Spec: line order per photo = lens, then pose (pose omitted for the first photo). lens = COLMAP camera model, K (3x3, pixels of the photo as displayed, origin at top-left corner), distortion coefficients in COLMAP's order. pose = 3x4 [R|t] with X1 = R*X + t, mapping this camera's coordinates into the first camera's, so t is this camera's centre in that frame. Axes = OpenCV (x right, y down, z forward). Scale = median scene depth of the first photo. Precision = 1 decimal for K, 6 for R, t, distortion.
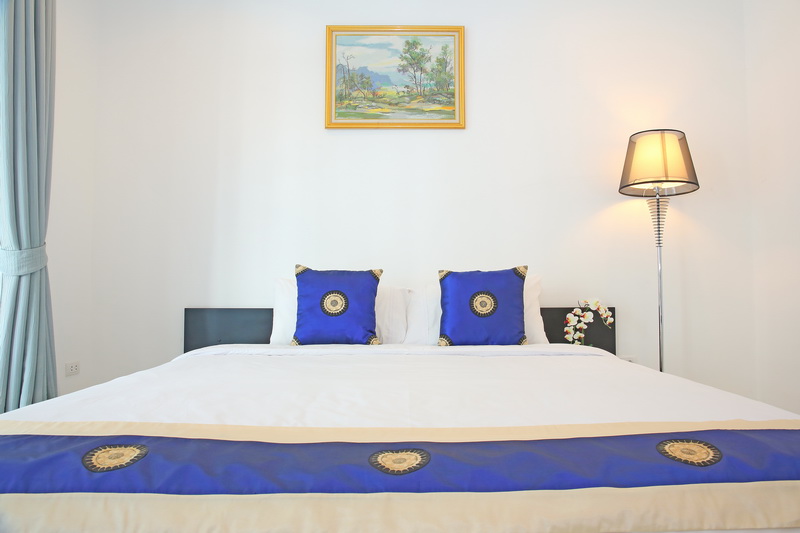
lens RADIAL K [[562.8, 0, 403.6], [0, 562.8, 266.0], [0, 0, 1]] dist [-0.088782, 0.072775]
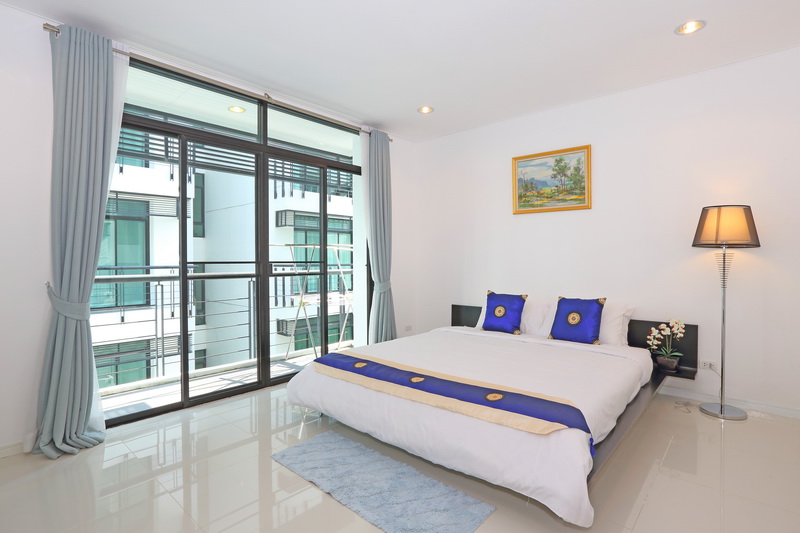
lens RADIAL K [[411.8, 0, 400.0], [0, 411.8, 266.5], [0, 0, 1]] dist [-0.001972, 0.000211]
pose [[0.744467, 0.012341, -0.667545, 0.504153], [0.029428, 0.998251, 0.051274, -0.153296], [0.667010, -0.057817, 0.742802, -0.293708]]
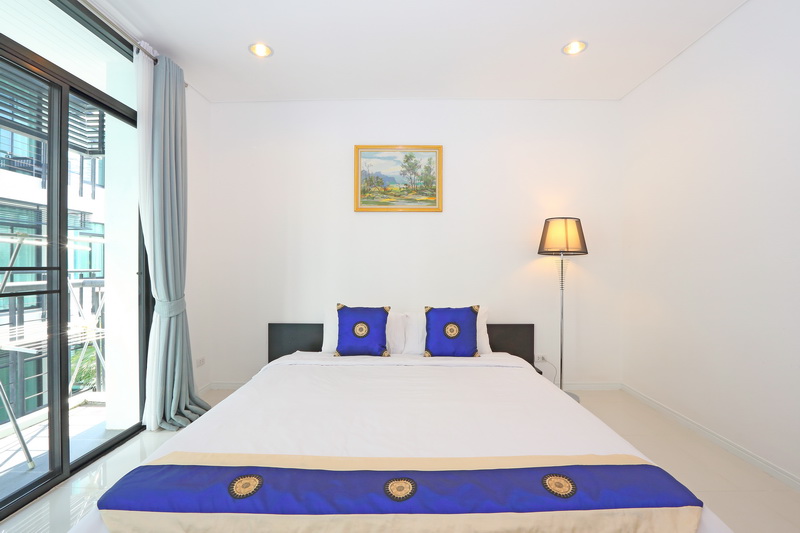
lens RADIAL K [[366.2, 0, 400.0], [0, 366.2, 266.5], [0, 0, 1]] dist [-0.047514, 0.000876]
pose [[0.999950, 0.003121, -0.009477, 0.000166], [-0.002669, 0.998876, 0.047328, -0.138927], [0.009614, -0.047300, 0.998834, -0.047475]]
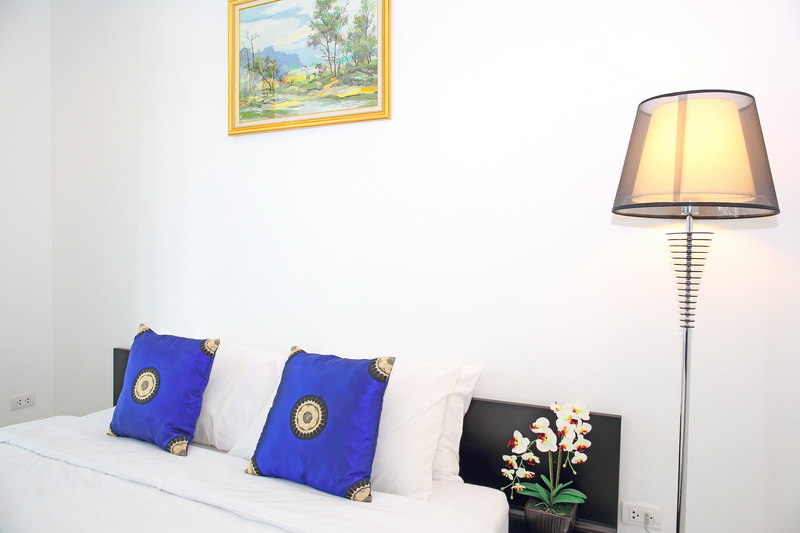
lens RADIAL K [[551.8, 0, 400.7], [0, 551.8, 262.8], [0, 0, 1]] dist [-0.074606, 0.001084]
pose [[0.898518, 0.023476, -0.438308, 0.406792], [-0.001638, 0.998741, 0.050137, -0.109257], [0.438933, -0.044331, 0.897425, 0.421056]]
